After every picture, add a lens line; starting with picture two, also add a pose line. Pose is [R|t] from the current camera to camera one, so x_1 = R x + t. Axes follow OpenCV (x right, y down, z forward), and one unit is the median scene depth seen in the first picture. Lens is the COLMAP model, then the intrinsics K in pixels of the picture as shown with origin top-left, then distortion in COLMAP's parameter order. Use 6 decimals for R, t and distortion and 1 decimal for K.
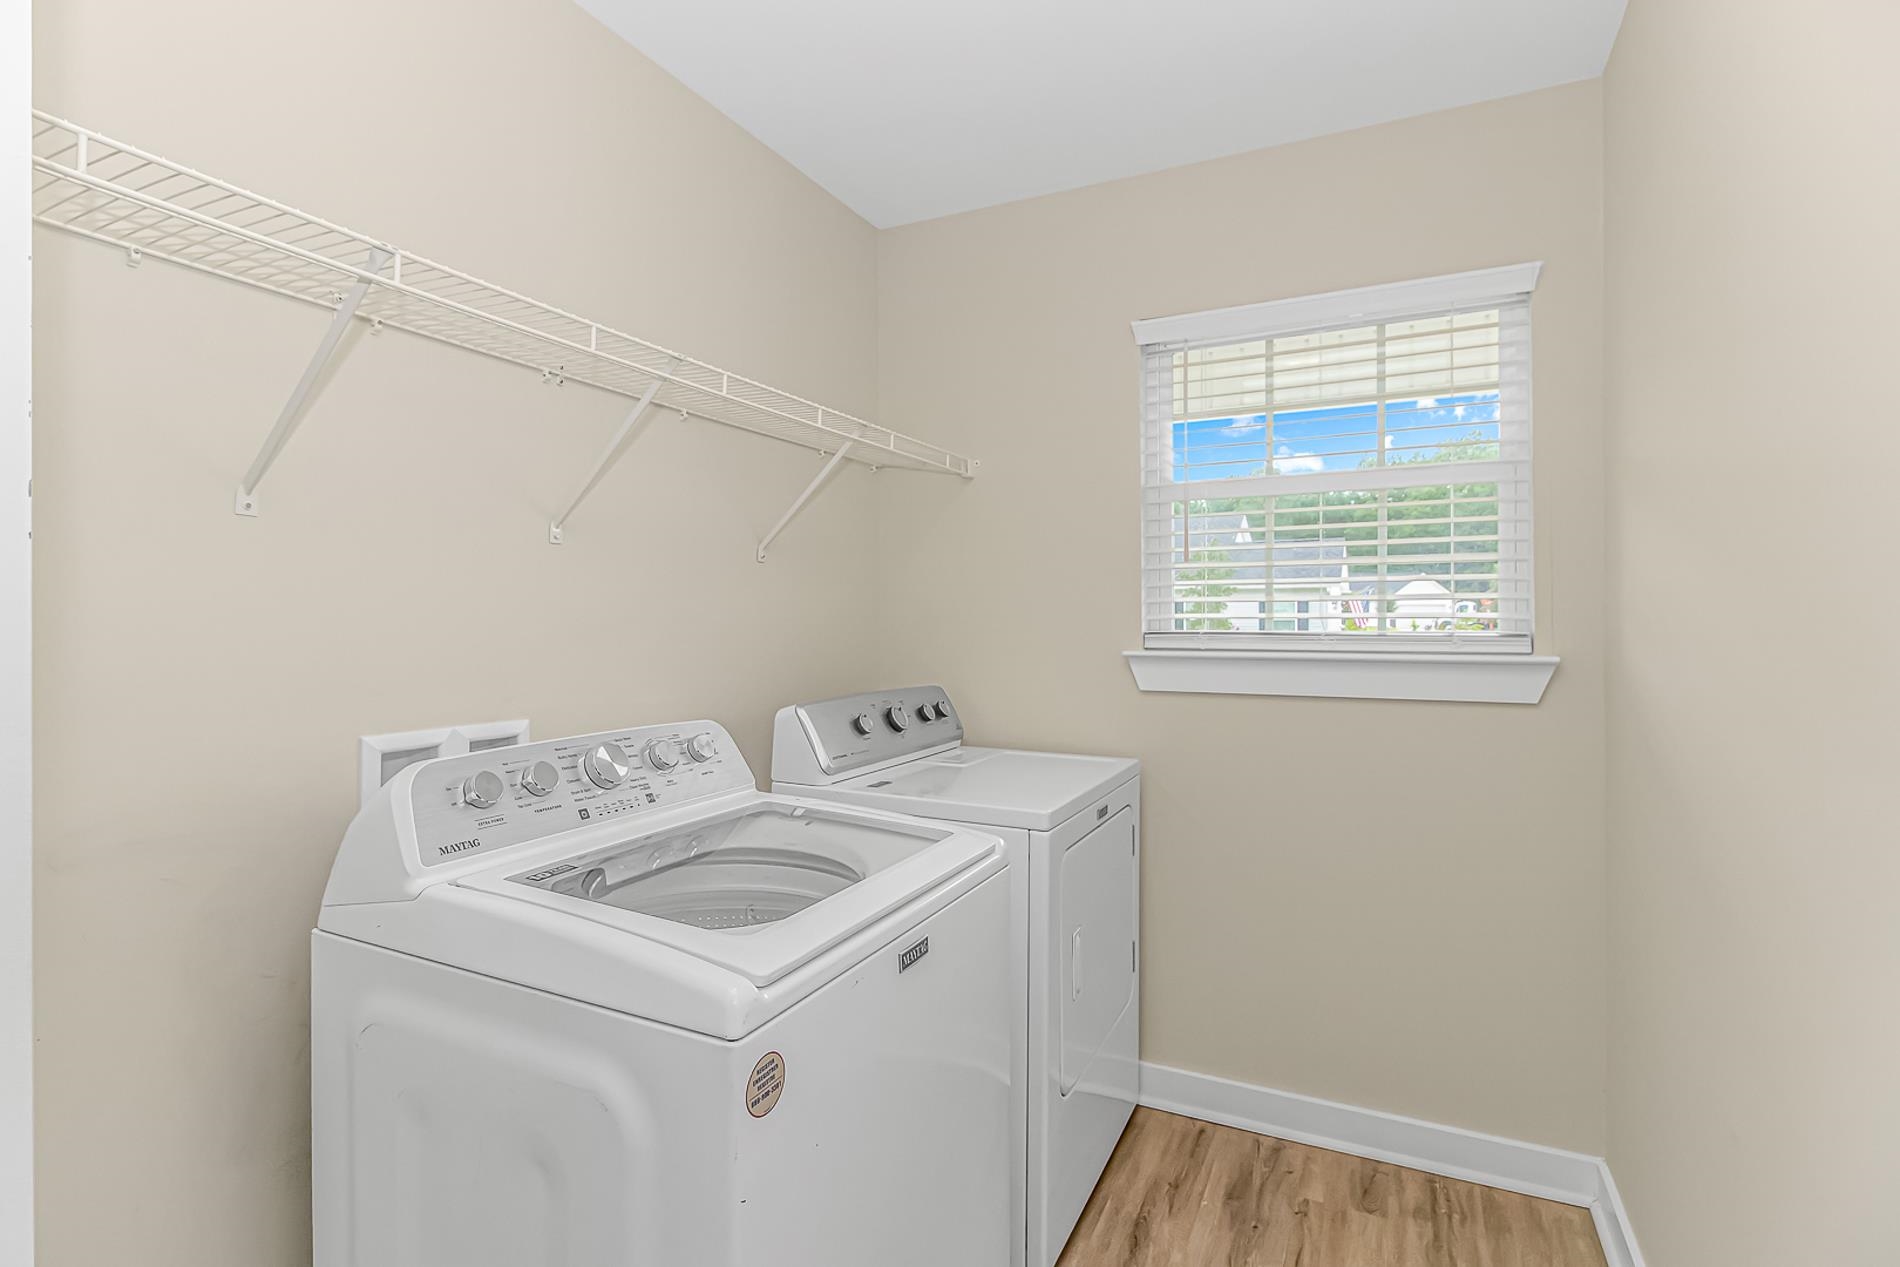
lens RADIAL K [[882.6, 0, 955.1], [0, 882.6, 600.3], [0, 0, 1]] dist [-0.001530, -0.000101]
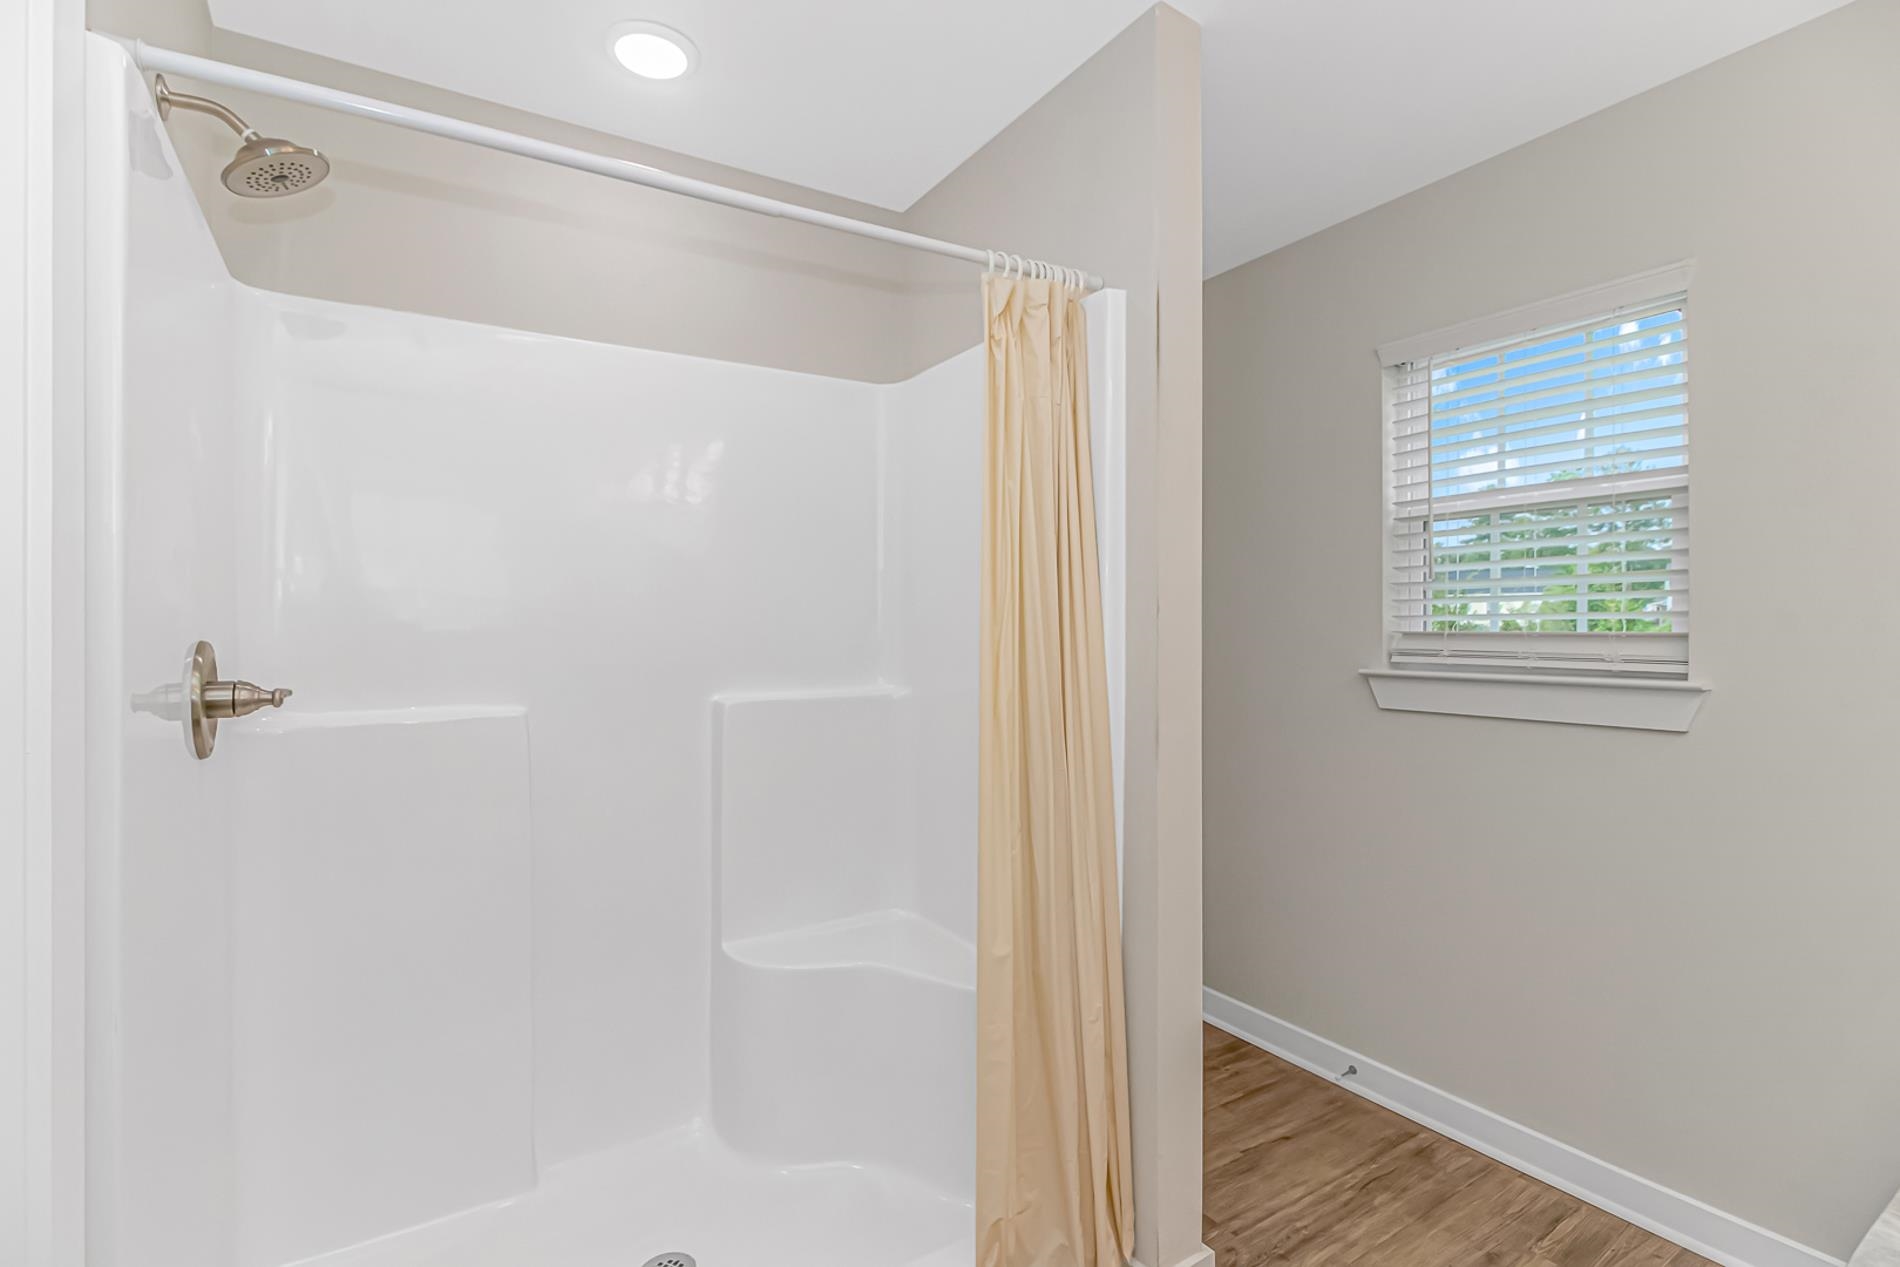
lens RADIAL K [[889.3, 0, 950.0], [0, 889.3, 633.5], [0, 0, 1]] dist [0.000535, 0.000167]
pose [[0.852638, 0.007235, -0.522451, 0.342297], [0.001692, 0.999861, 0.016609, -0.003158], [0.522499, -0.015045, 0.852507, -0.156862]]
